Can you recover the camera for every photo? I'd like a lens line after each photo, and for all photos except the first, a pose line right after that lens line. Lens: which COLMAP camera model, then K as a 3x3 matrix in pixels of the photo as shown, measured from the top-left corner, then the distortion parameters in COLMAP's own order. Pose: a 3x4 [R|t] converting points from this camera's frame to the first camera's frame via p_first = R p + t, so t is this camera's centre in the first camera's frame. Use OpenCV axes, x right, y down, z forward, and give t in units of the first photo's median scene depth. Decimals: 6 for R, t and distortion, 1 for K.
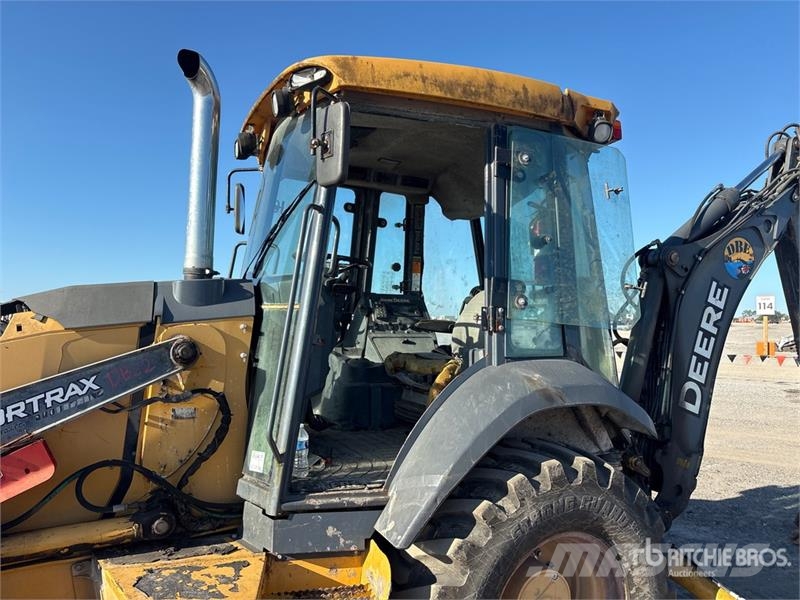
lens RADIAL K [[606.7, 0, 399.0], [0, 606.7, 311.1], [0, 0, 1]] dist [0.057335, -0.066712]
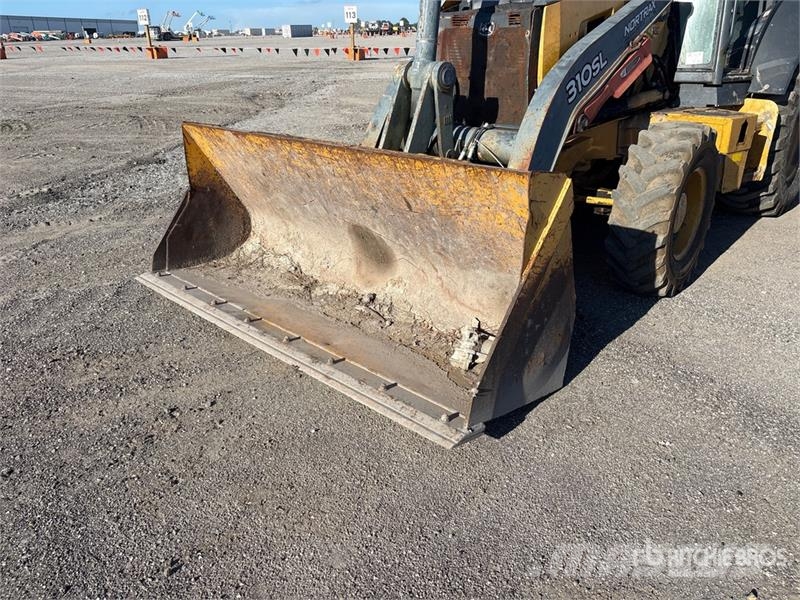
lens RADIAL K [[606.7, 0, 402.0], [0, 606.7, 297.4], [0, 0, 1]] dist [0.057335, -0.066712]
pose [[0.936708, -0.163717, 0.309475, -1.589285], [0.024088, 0.911975, 0.409537, 0.127641], [-0.349282, -0.376162, 0.858198, -0.428338]]
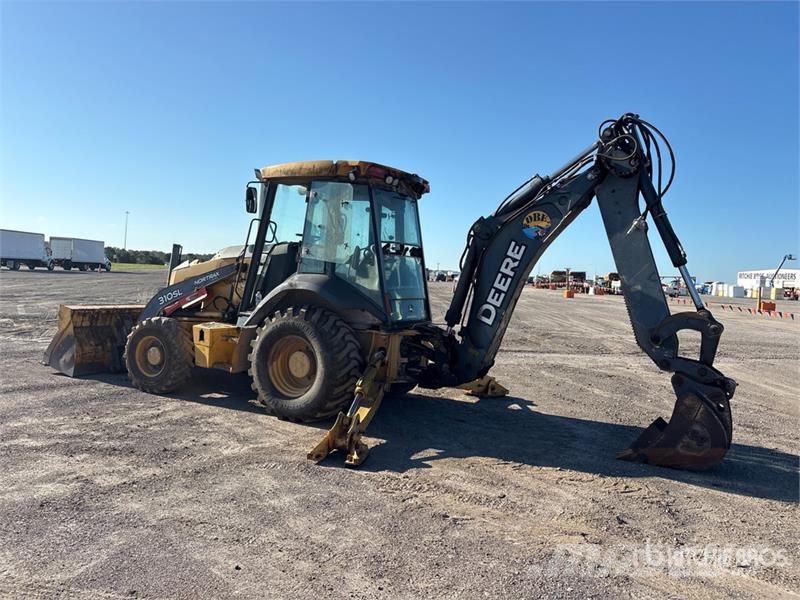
lens RADIAL K [[606.7, 0, 396.9], [0, 606.7, 296.8], [0, 0, 1]] dist [0.057335, -0.066712]
pose [[0.586453, 0.051732, -0.808329, 2.660512], [-0.037680, 0.998620, 0.036573, 0.075277], [0.809106, 0.009010, 0.587593, -0.212141]]
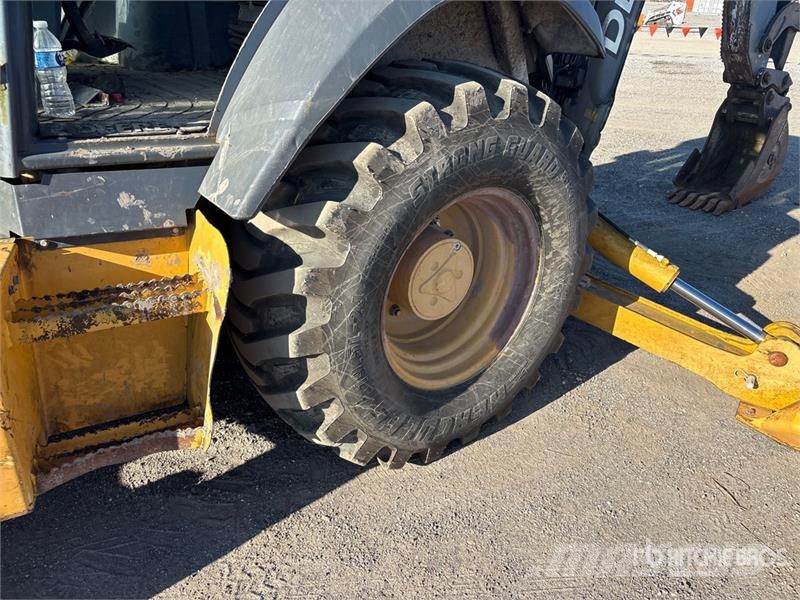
lens RADIAL K [[606.7, 0, 396.4], [0, 606.7, 295.8], [0, 0, 1]] dist [0.057335, -0.066712]
pose [[0.977760, -0.079022, 0.194272, 0.026571], [-0.017612, 0.892093, 0.451508, 0.150148], [-0.208988, -0.444887, 0.870861, 0.334674]]
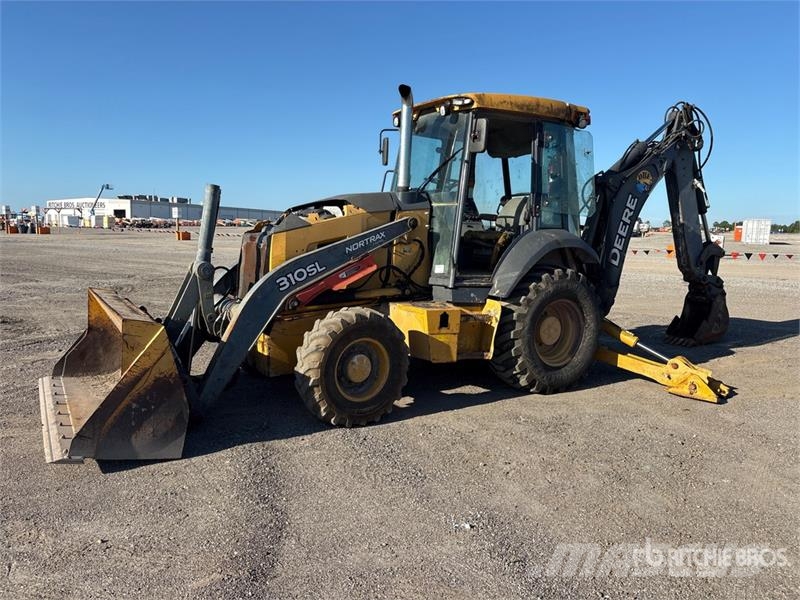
lens RADIAL K [[606.7, 0, 392.0], [0, 606.7, 303.3], [0, 0, 1]] dist [0.057335, -0.066712]
pose [[0.995488, -0.003804, 0.094811, -0.625690], [-0.009073, 0.990802, 0.135014, 0.056006], [-0.094453, -0.135265, 0.986297, -1.318408]]
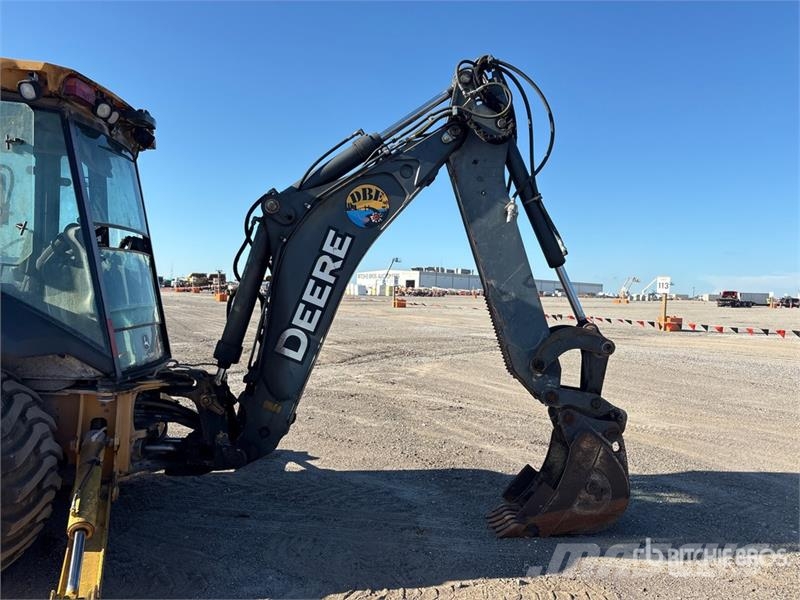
lens RADIAL K [[606.7, 0, 404.5], [0, 606.7, 299.3], [0, 0, 1]] dist [0.057335, -0.066712]
pose [[0.938352, 0.022700, -0.344935, 1.627051], [-0.016693, 0.999653, 0.020375, 0.070267], [0.345278, -0.013361, 0.938405, 0.199494]]
